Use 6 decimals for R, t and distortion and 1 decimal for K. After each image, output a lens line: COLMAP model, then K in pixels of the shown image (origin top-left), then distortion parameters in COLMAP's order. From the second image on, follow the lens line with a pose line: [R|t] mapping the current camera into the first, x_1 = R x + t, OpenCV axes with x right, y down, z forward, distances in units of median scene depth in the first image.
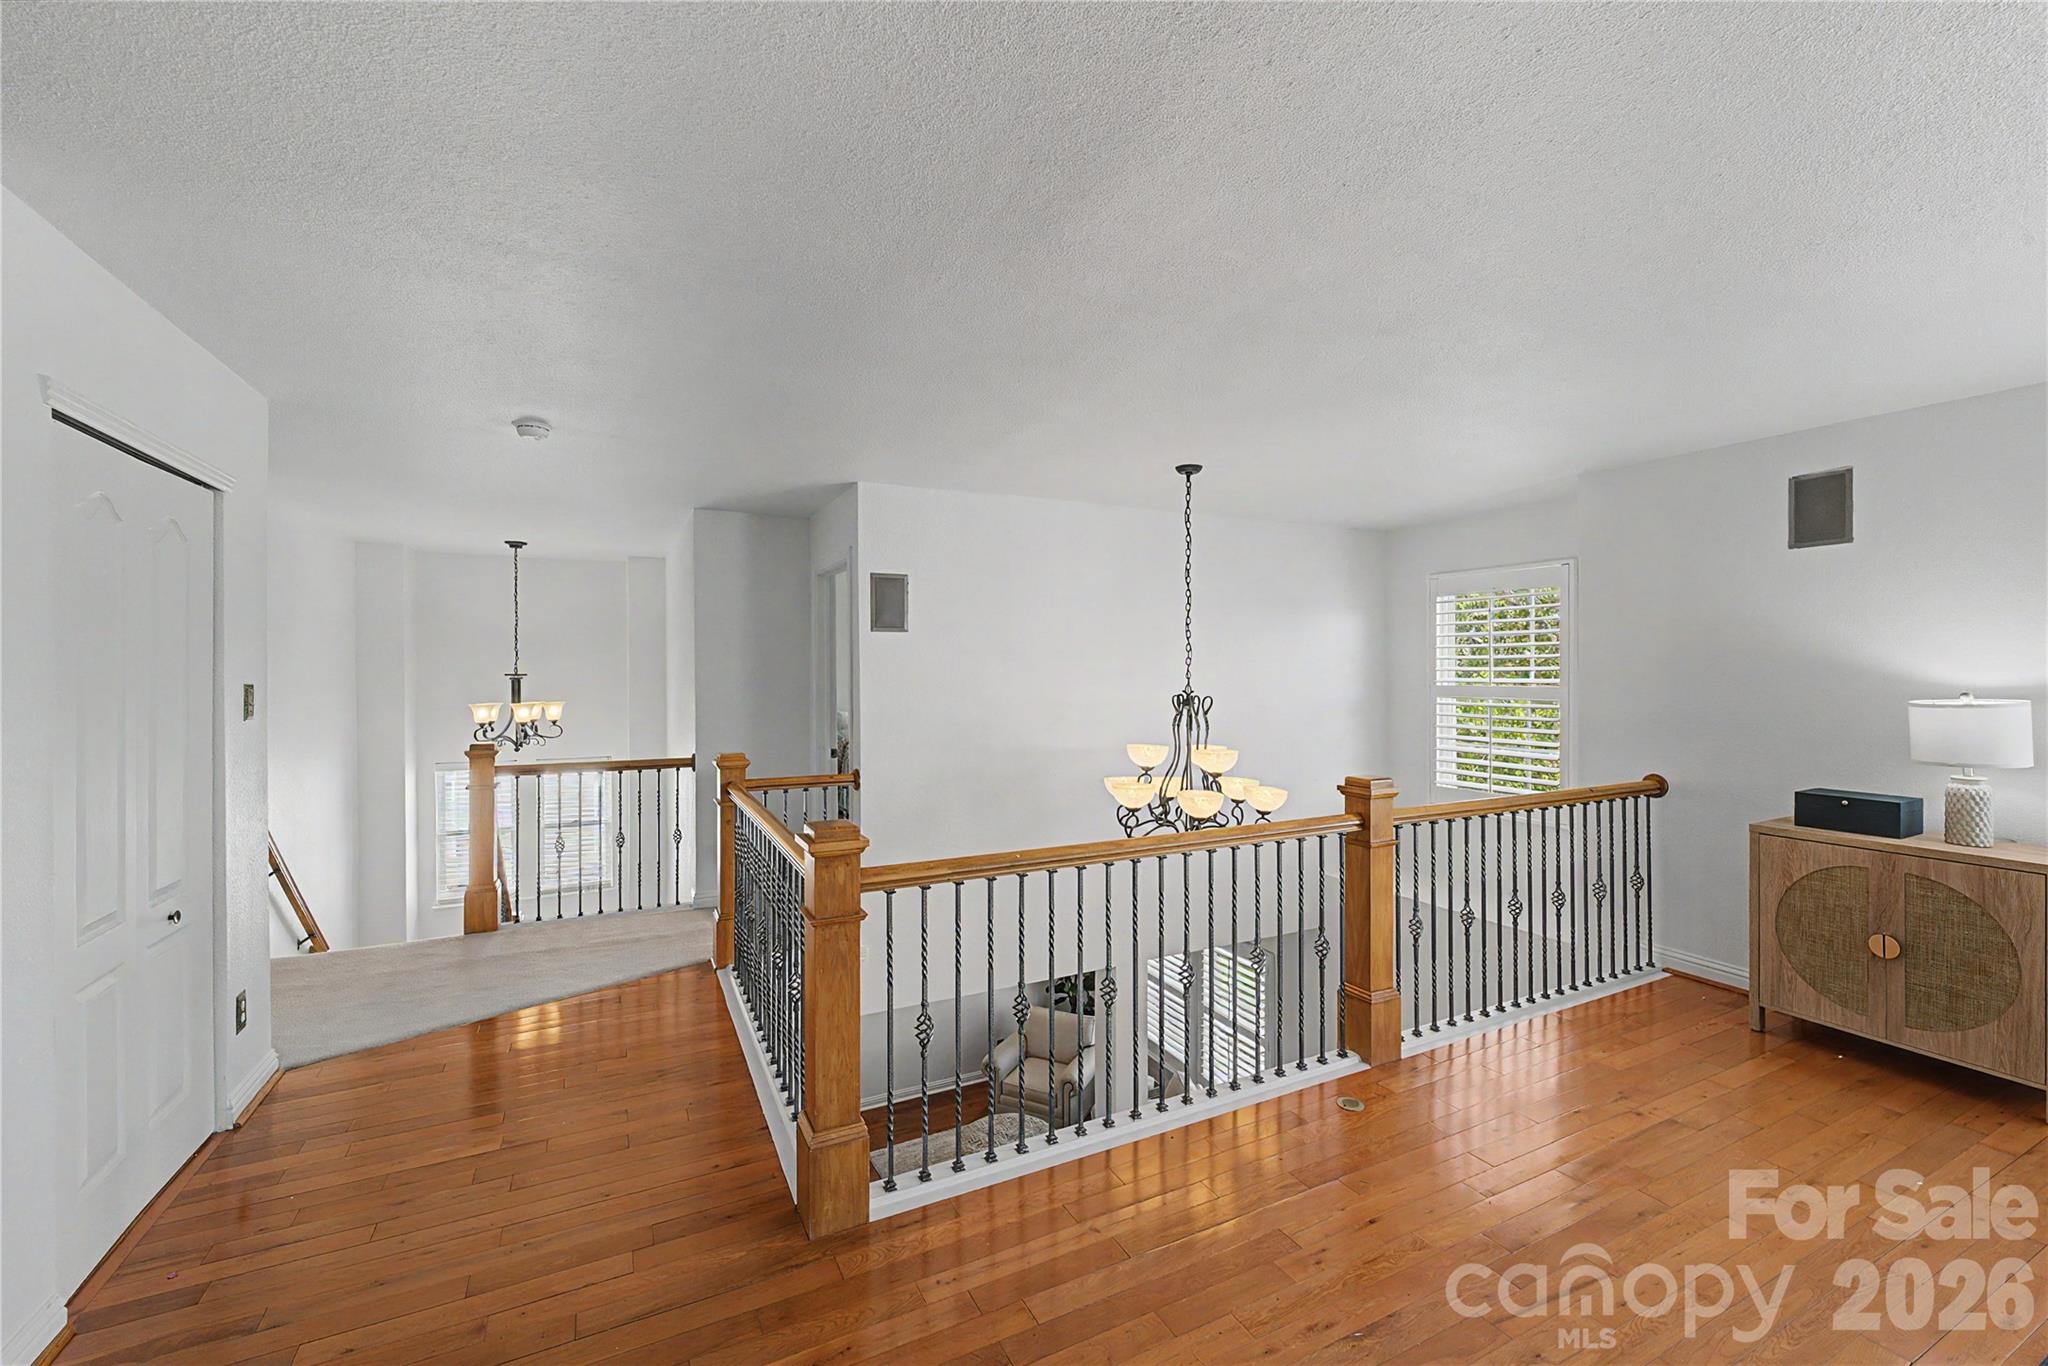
lens RADIAL K [[861.8, 0, 1011.6], [0, 861.8, 681.5], [0, 0, 1]] dist [-0.002075, -0.000438]
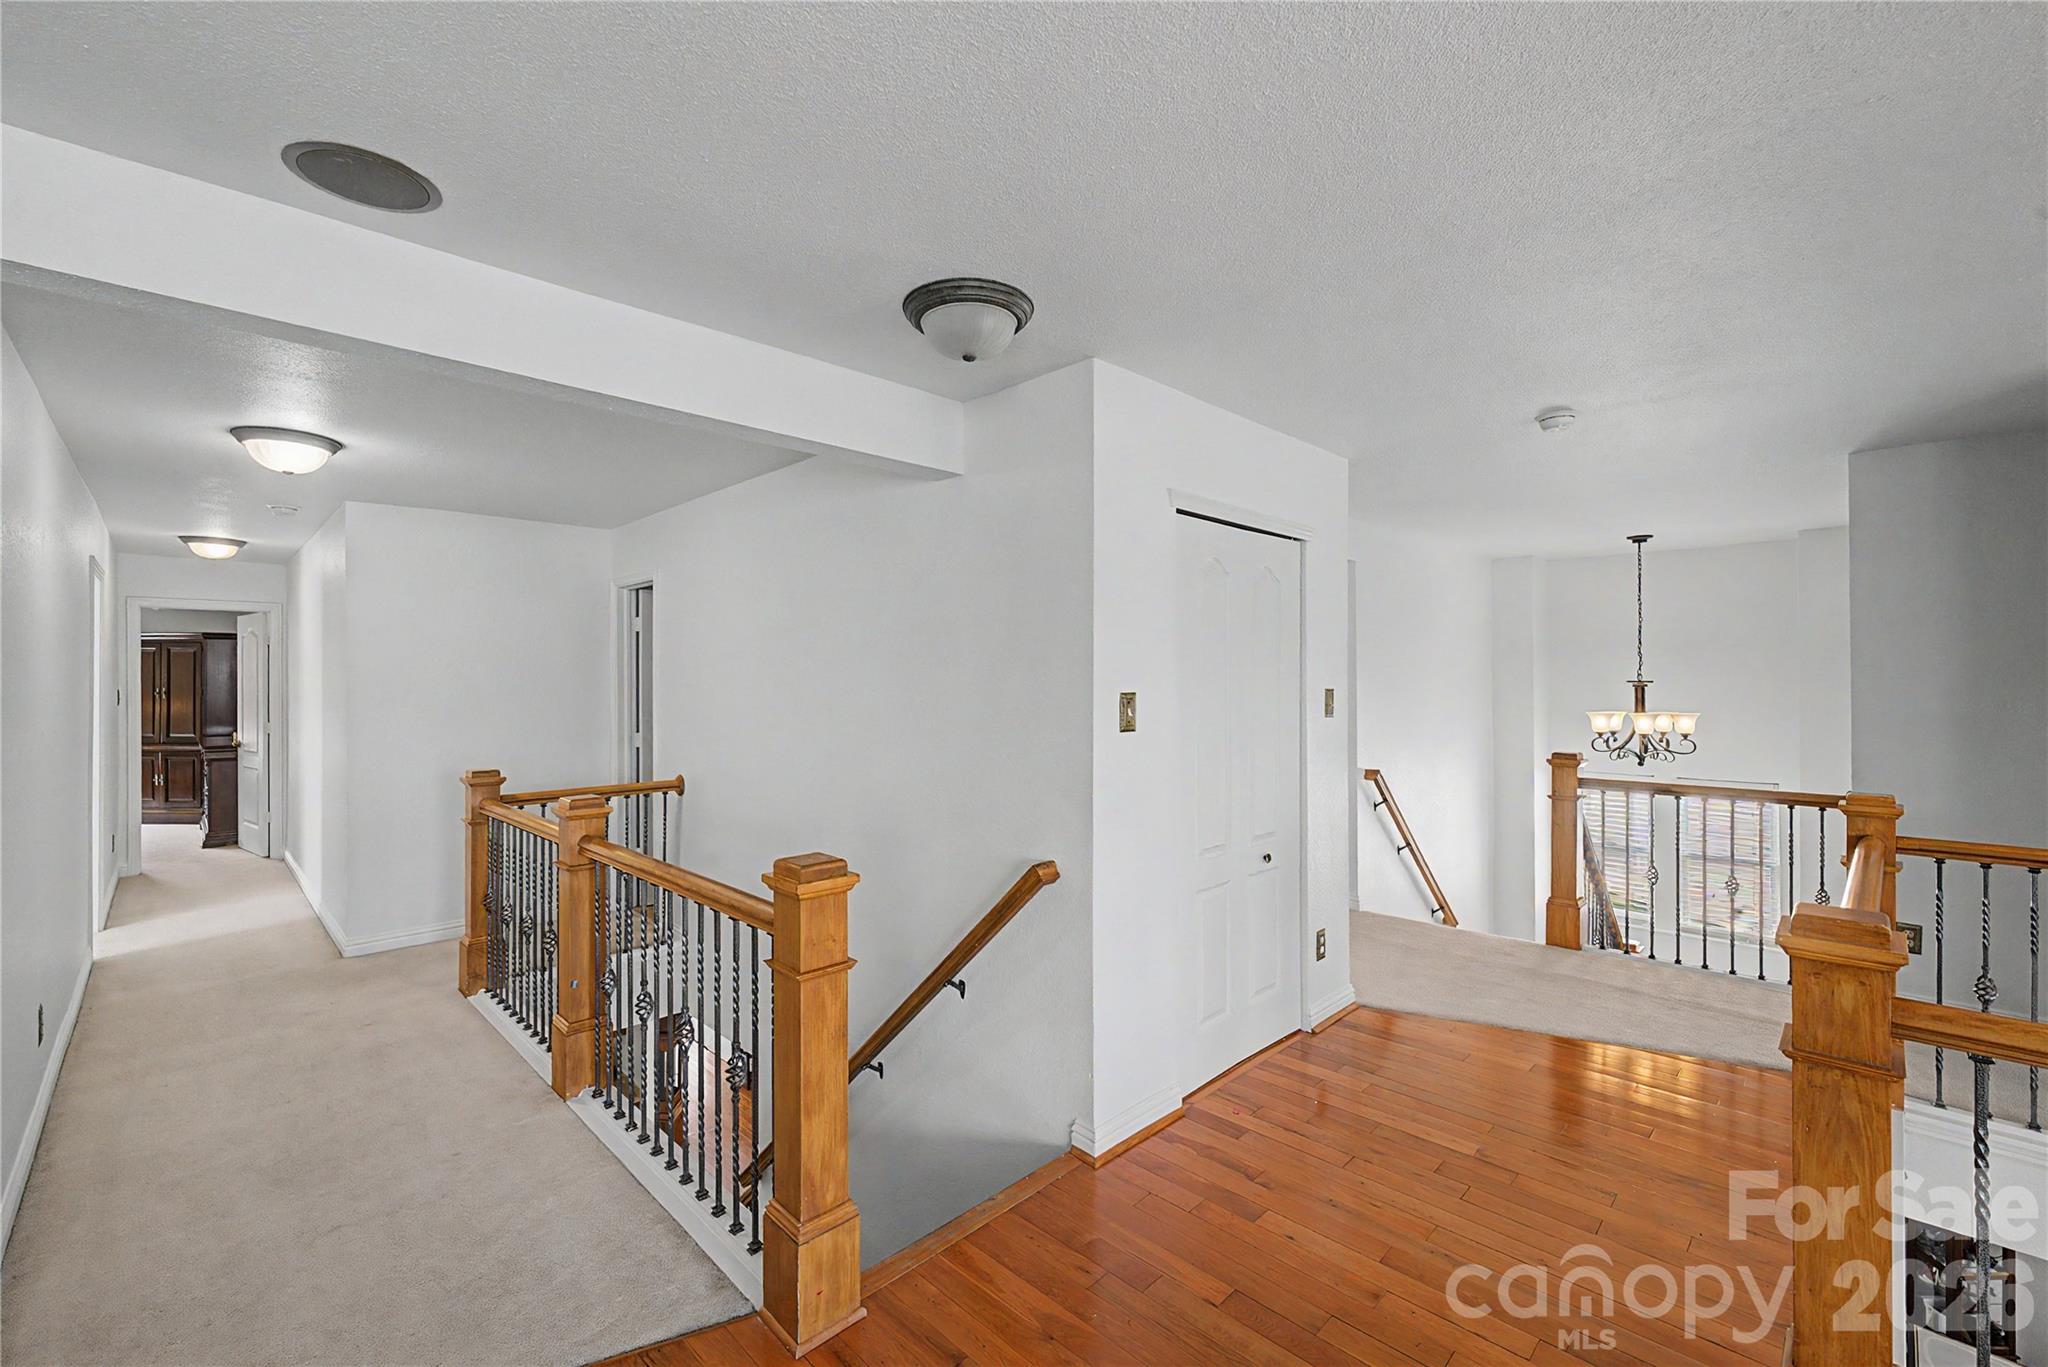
lens RADIAL K [[861.8, 0, 1011.6], [0, 861.8, 682.0], [0, 0, 1]] dist [-0.002075, -0.000438]
pose [[0.292630, 0.003413, -0.956220, 0.127802], [-0.010473, 0.999945, 0.000364, -0.001075], [0.956168, 0.009908, 0.292649, 0.121160]]
